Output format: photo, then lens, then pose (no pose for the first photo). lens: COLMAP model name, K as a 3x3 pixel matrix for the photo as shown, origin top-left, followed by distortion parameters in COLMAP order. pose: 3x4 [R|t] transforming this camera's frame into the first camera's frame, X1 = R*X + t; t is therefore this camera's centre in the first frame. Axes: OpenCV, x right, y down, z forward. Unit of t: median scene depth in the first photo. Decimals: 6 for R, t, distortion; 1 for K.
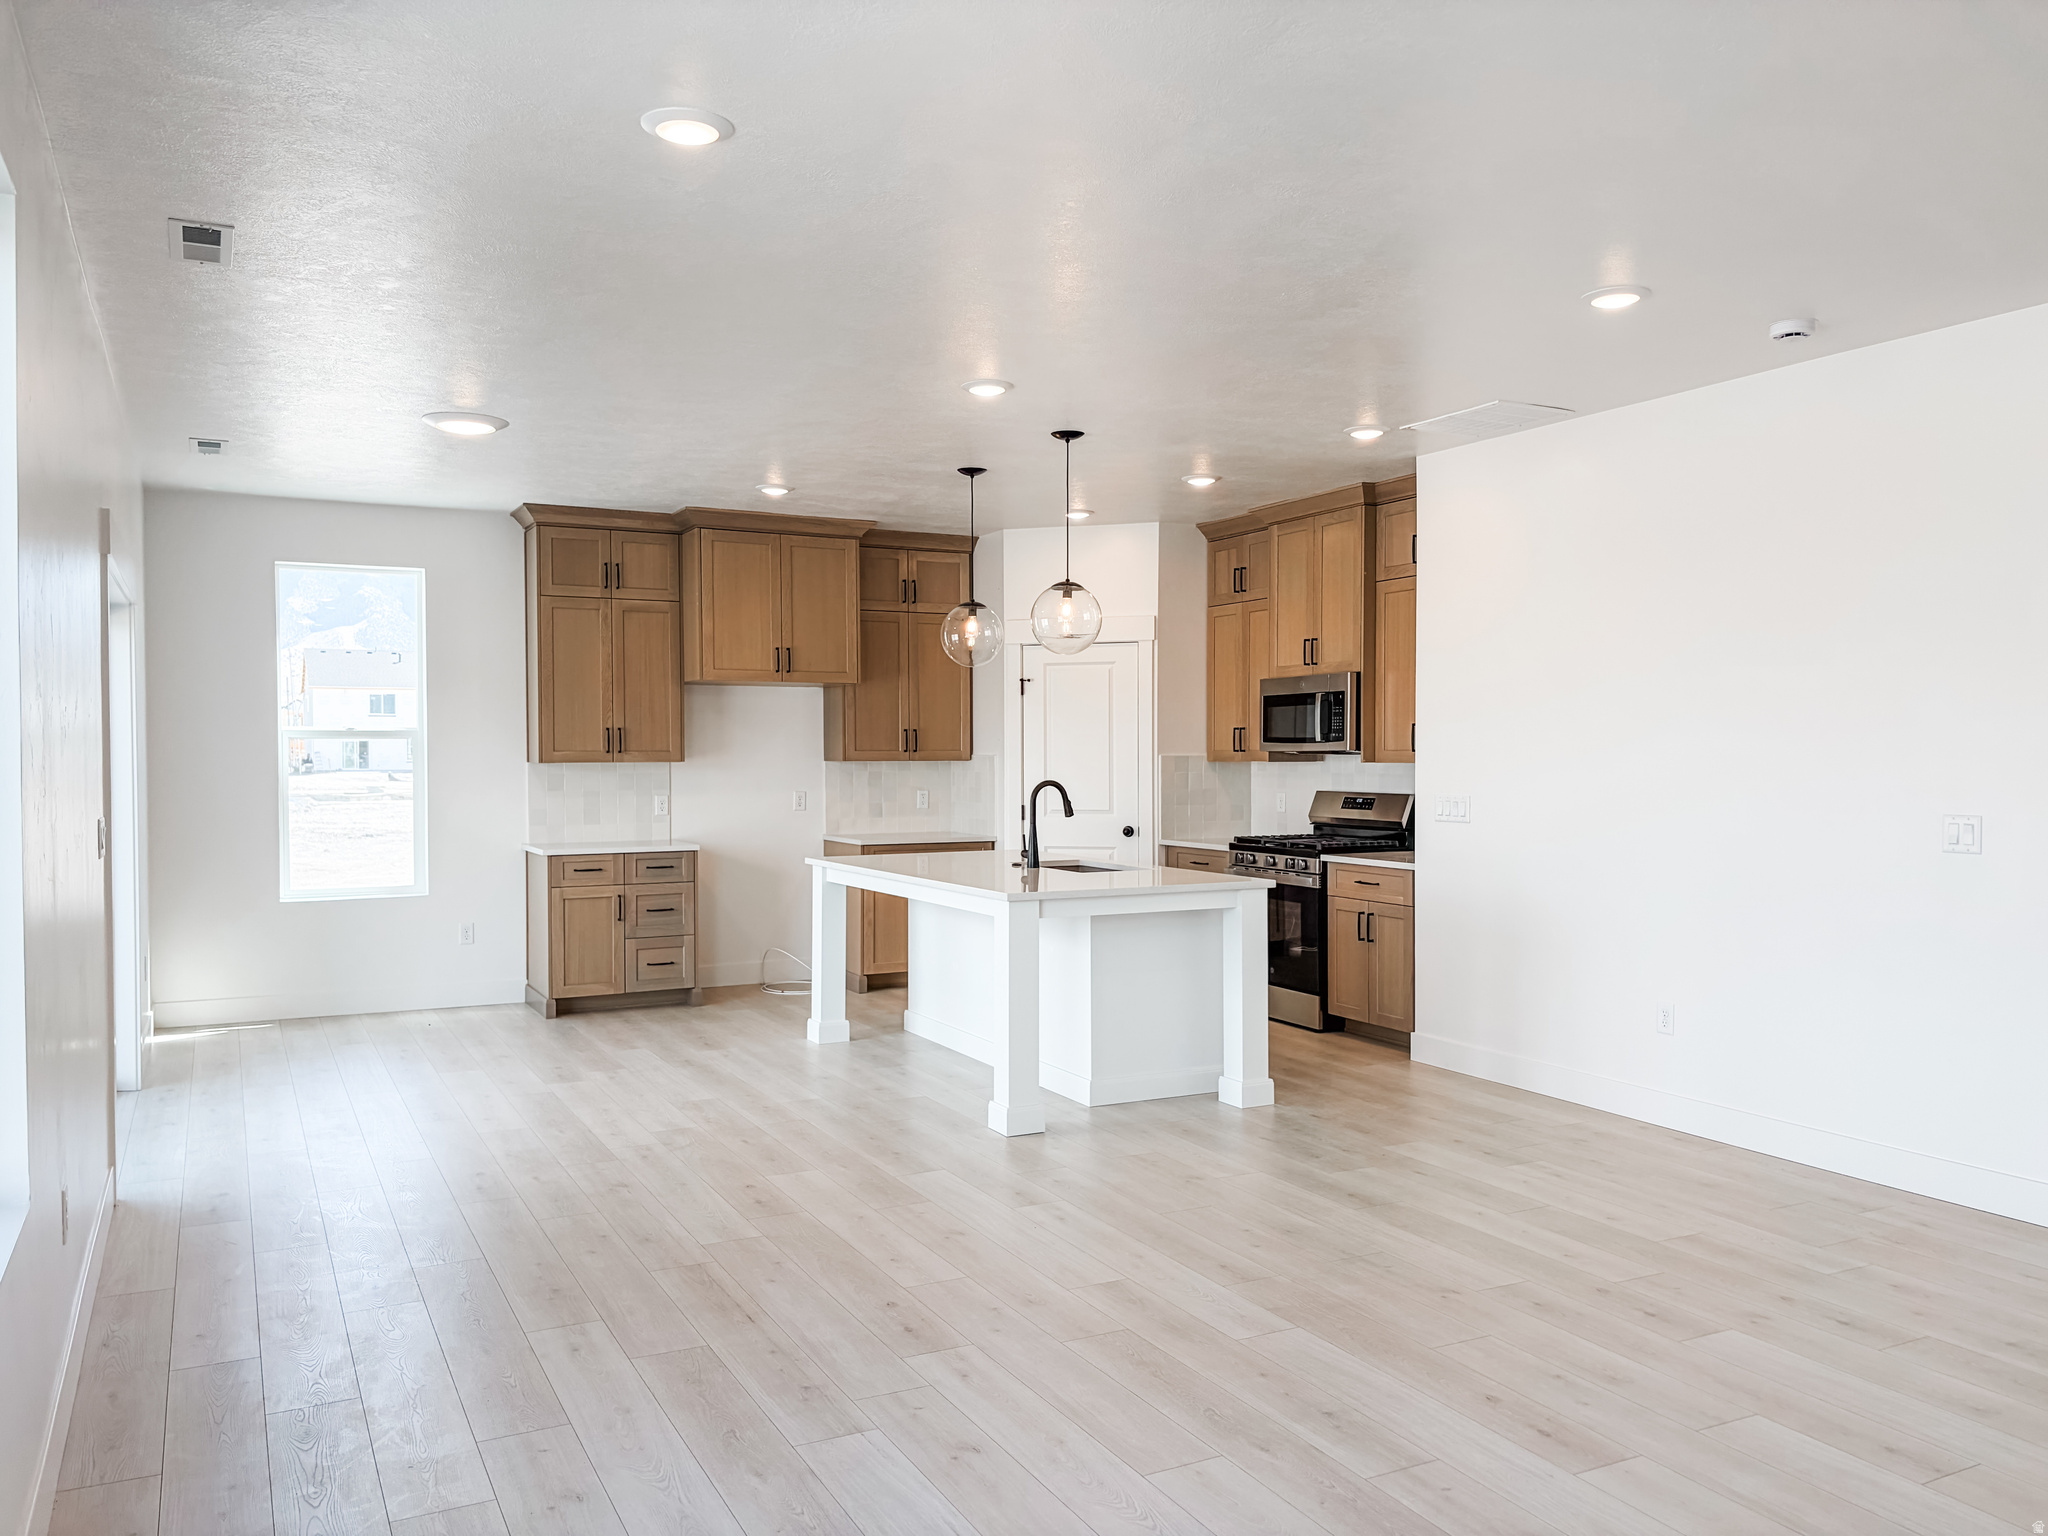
lens RADIAL K [[1547.7, 0, 1020.2], [0, 1547.7, 775.7], [0, 0, 1]] dist [0.063150, -0.070199]
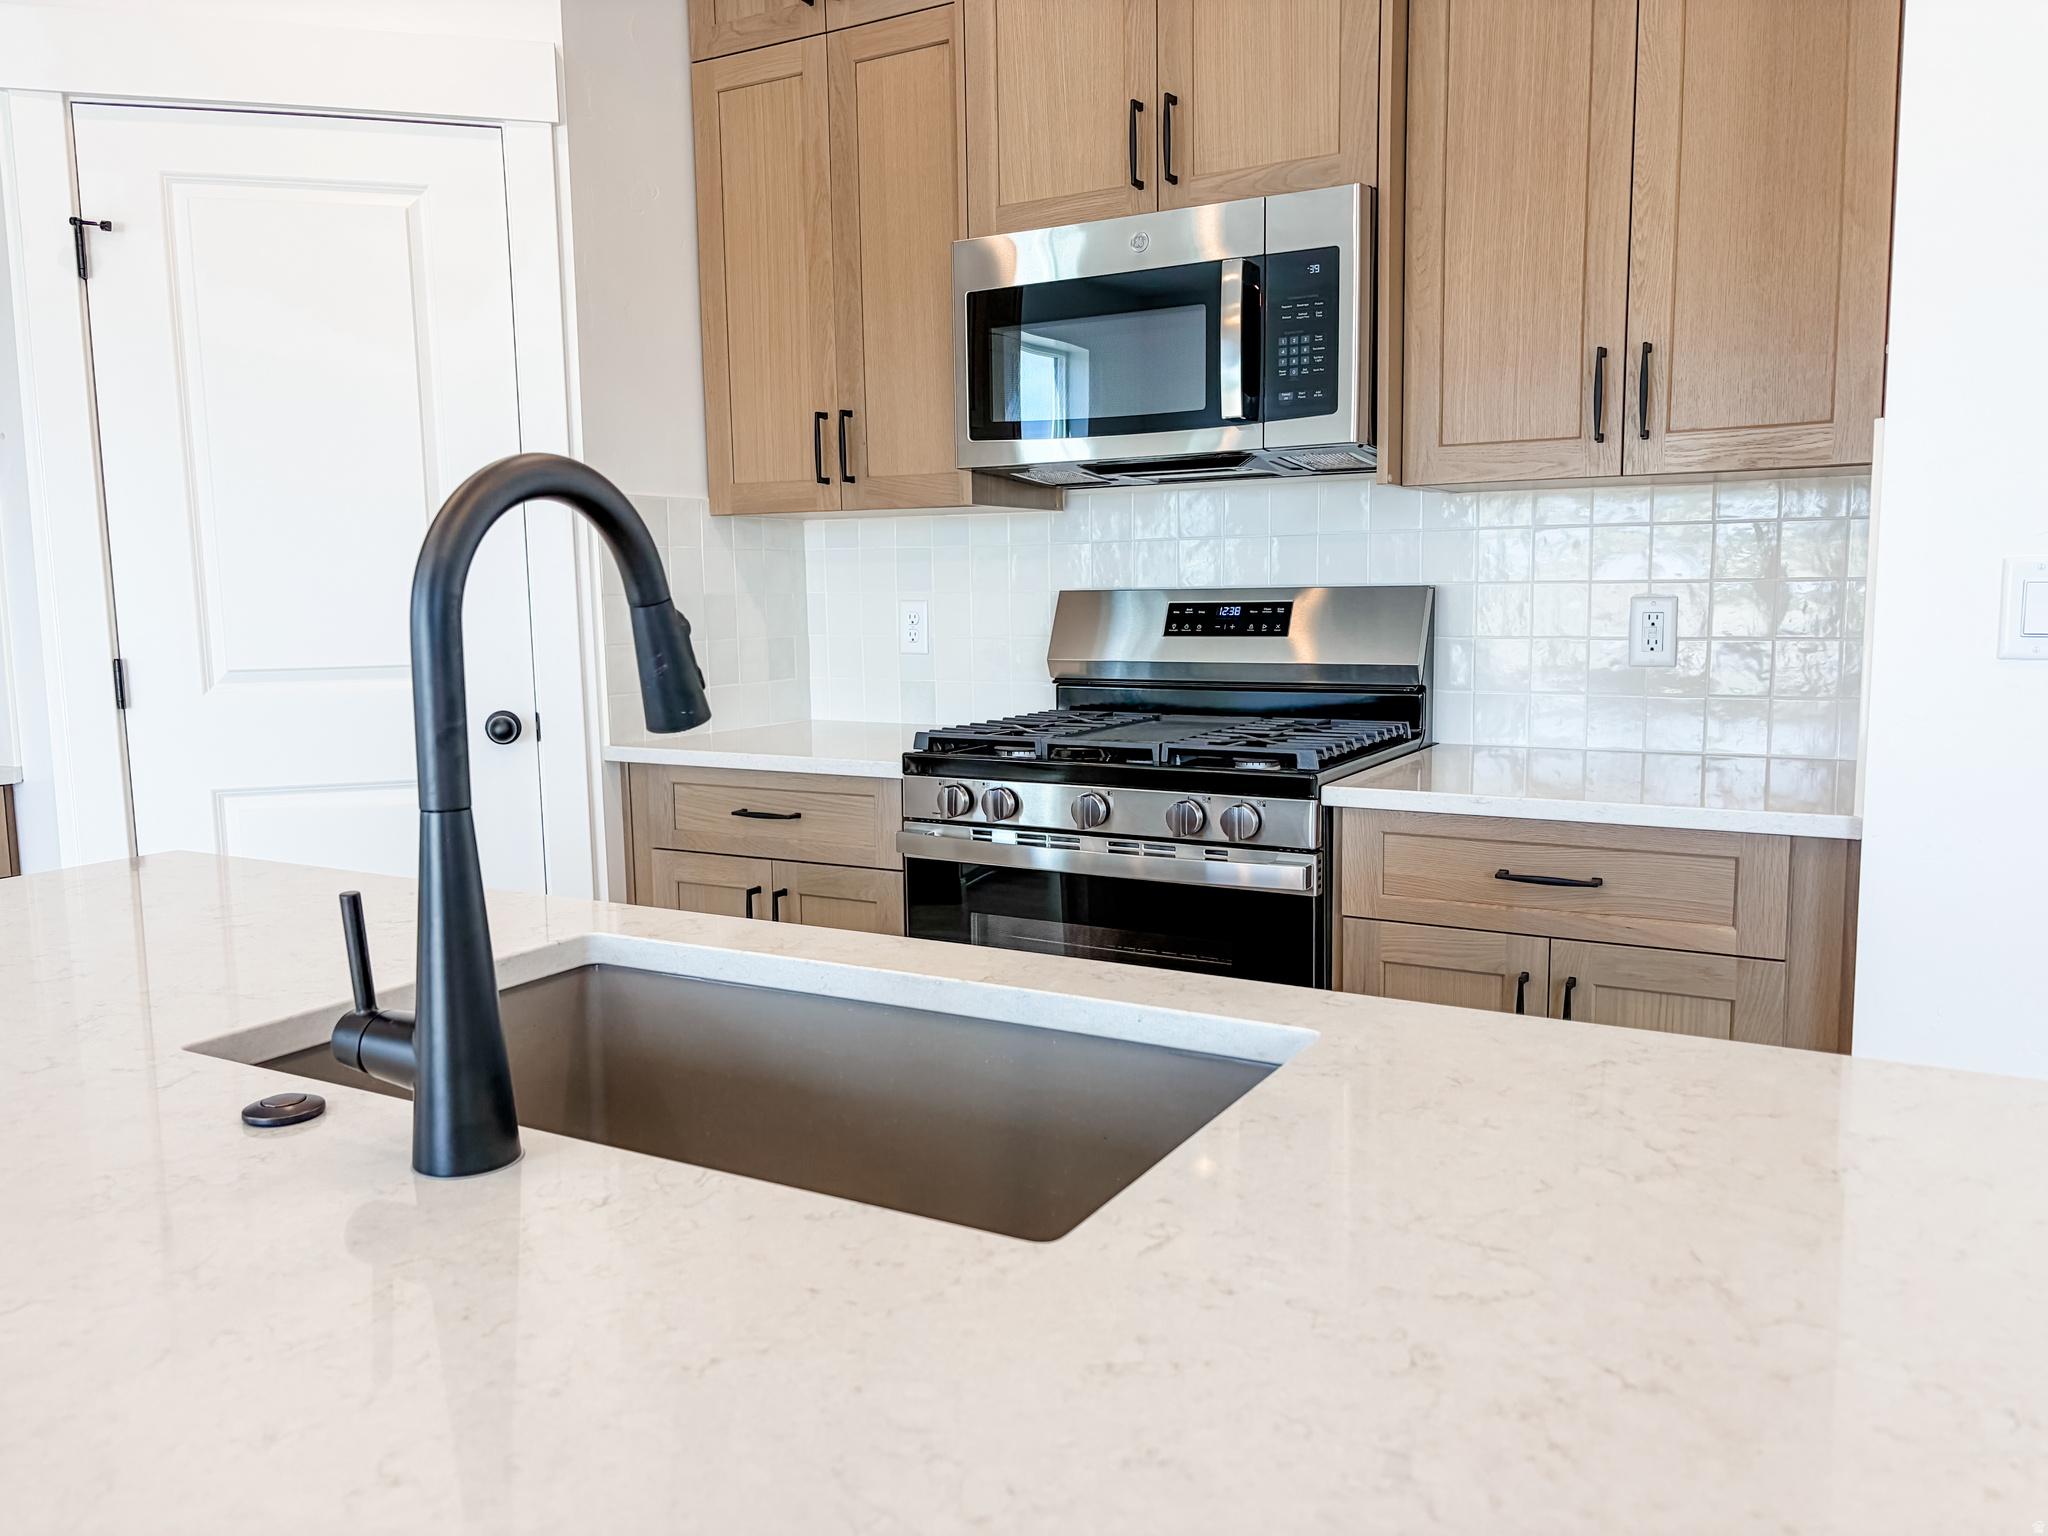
lens RADIAL K [[1547.7, 0, 1020.2], [0, 1547.7, 775.7], [0, 0, 1]] dist [0.063150, -0.070199]
pose [[0.840586, -0.075059, 0.536453, -0.017593], [0.019764, 0.993943, 0.108101, 0.013898], [-0.541318, -0.080266, 0.836978, 0.721819]]
